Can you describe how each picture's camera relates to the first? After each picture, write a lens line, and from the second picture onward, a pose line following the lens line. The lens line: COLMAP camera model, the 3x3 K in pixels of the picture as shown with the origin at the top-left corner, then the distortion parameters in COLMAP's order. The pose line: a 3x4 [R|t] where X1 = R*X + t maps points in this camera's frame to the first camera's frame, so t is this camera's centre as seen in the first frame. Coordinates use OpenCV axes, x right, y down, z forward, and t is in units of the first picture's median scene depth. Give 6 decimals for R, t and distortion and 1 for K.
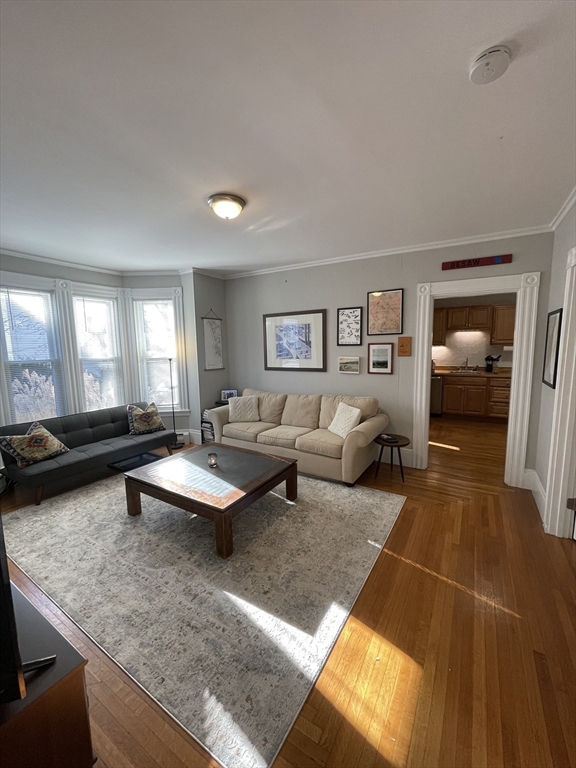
lens RADIAL K [[310.1, 0, 291.1], [0, 310.1, 384.5], [0, 0, 1]] dist [-0.002803, 0.000016]
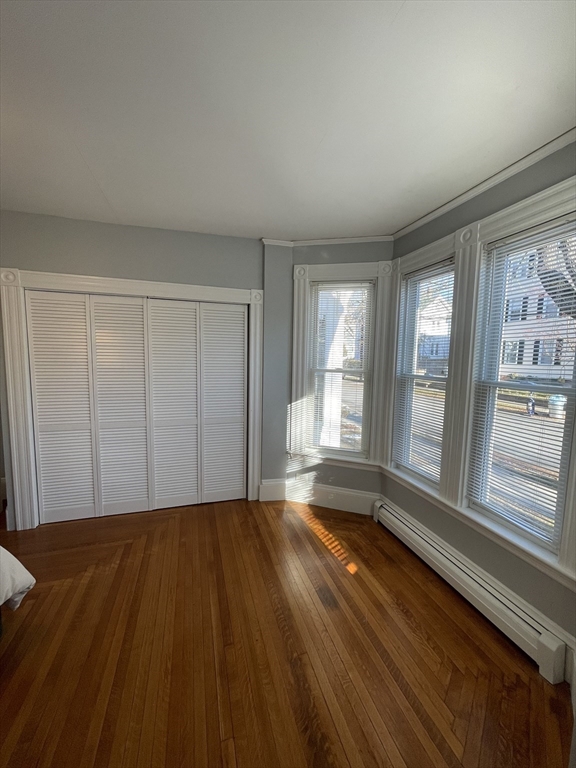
lens RADIAL K [[310.1, 0, 288.8], [0, 310.1, 384.0], [0, 0, 1]] dist [-0.002803, 0.000016]
pose [[-0.666131, 0.069664, -0.742574, -0.151837], [-0.105576, 0.976795, 0.186345, -0.145996], [0.738324, 0.202529, -0.643319, 1.113956]]
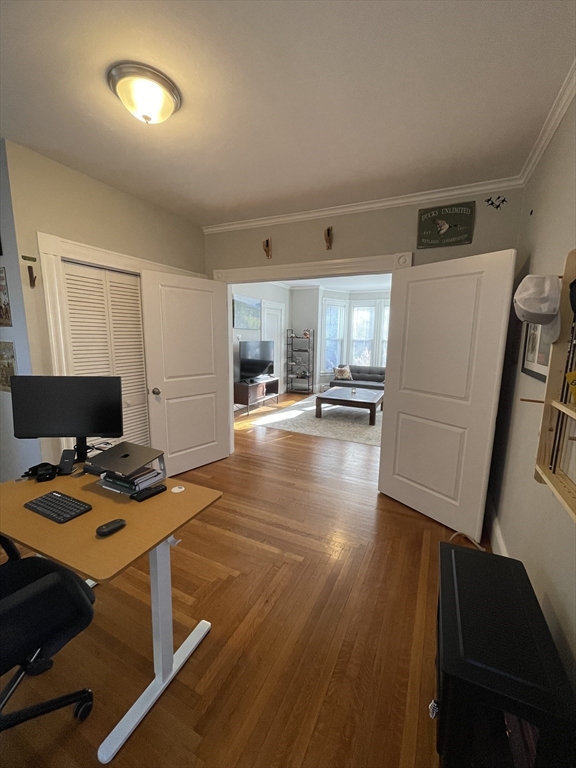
lens RADIAL K [[310.1, 0, 286.4], [0, 310.1, 384.7], [0, 0, 1]] dist [-0.002803, 0.000016]
pose [[0.081123, 0.173610, -0.981468, 1.215274], [-0.142113, 0.976667, 0.161014, -0.037336], [0.986521, 0.126418, 0.103902, 0.260947]]
